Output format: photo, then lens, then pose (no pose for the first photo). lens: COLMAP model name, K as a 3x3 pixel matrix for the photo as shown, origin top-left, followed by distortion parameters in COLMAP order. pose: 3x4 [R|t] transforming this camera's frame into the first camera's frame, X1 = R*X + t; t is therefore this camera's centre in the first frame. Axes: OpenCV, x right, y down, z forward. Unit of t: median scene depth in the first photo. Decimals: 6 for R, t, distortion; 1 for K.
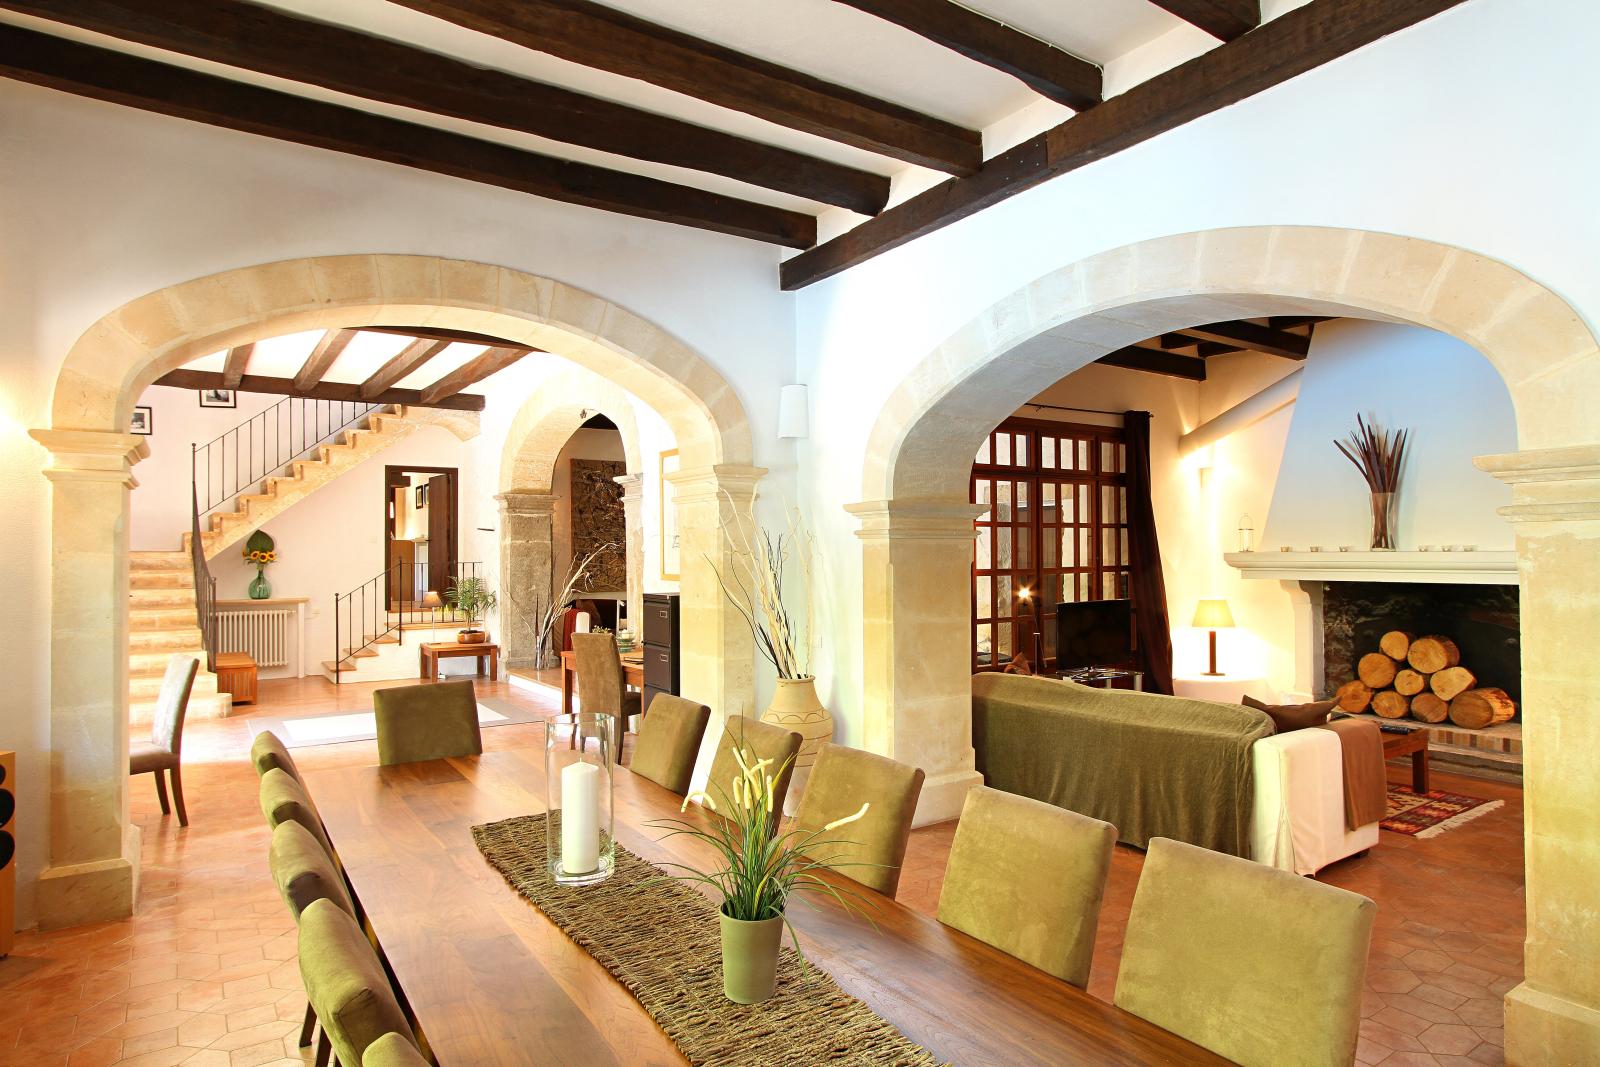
lens RADIAL K [[912.9, 0, 800.0], [0, 912.9, 533.5], [0, 0, 1]] dist [-0.002156, -0.000294]
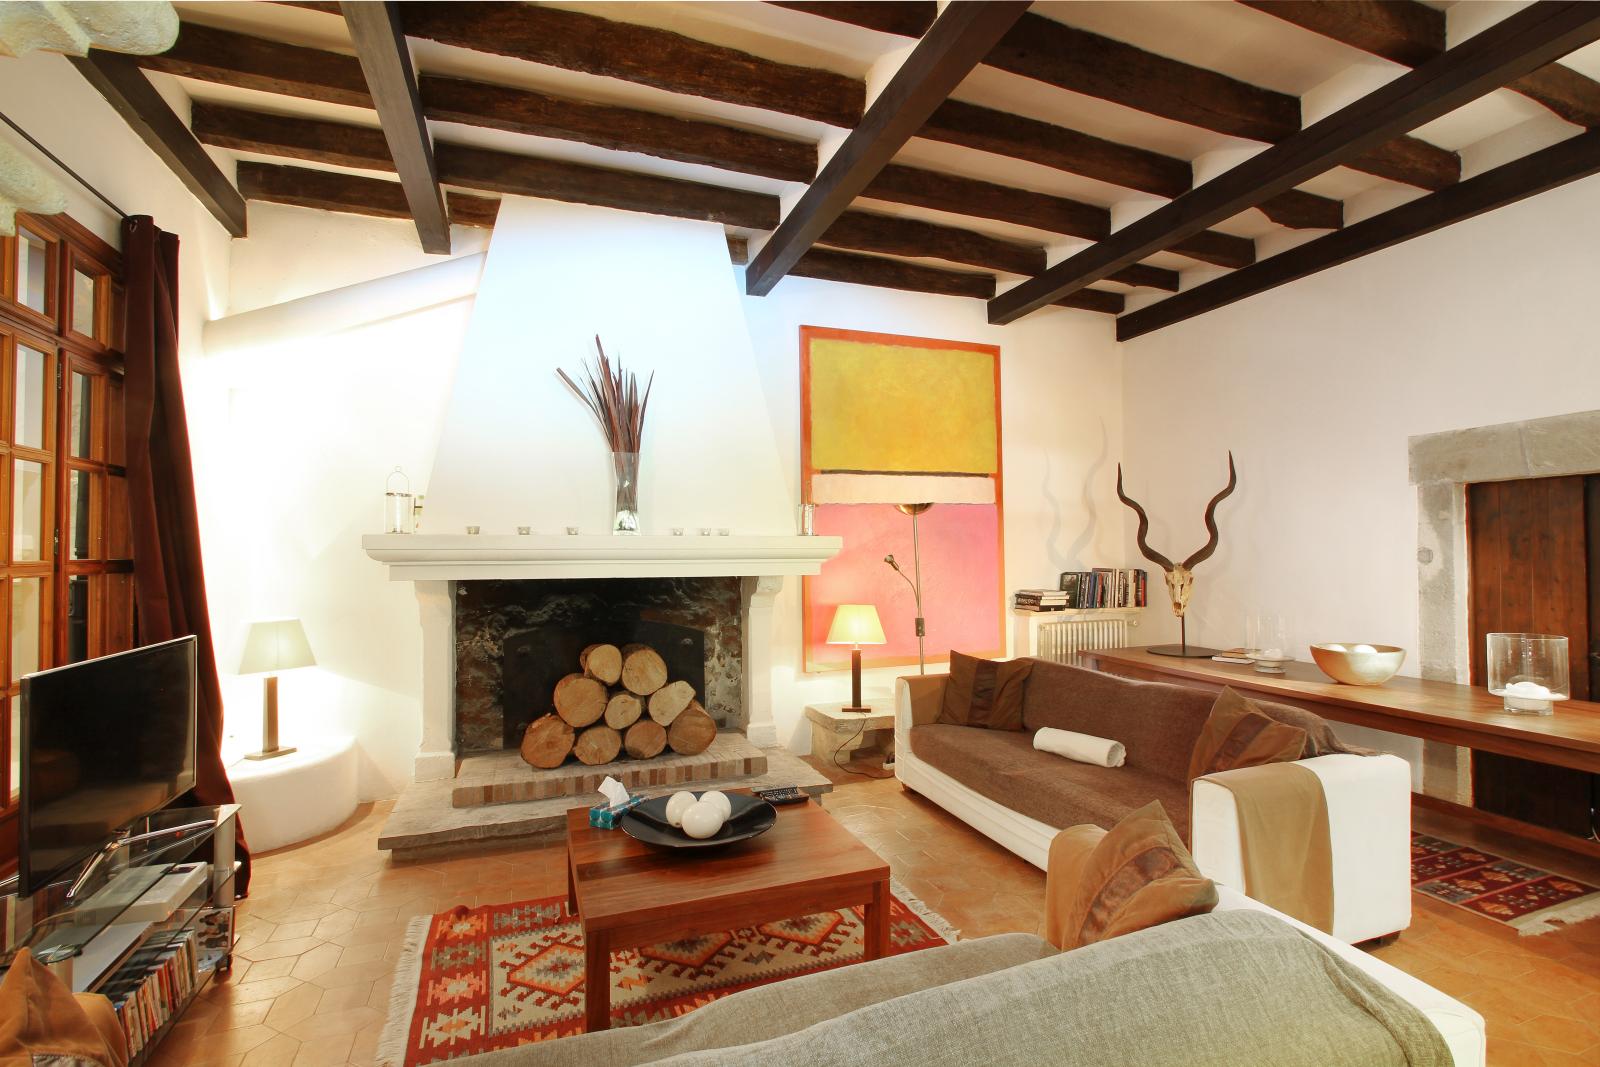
lens RADIAL K [[741.3, 0, 806.2], [0, 741.3, 543.6], [0, 0, 1]] dist [-0.016627, 0.000201]
pose [[0.227773, 0.023261, 0.973436, 0.104918], [-0.017713, 0.999648, -0.019743, 0.034840], [-0.973553, -0.012745, 0.228105, 0.712258]]
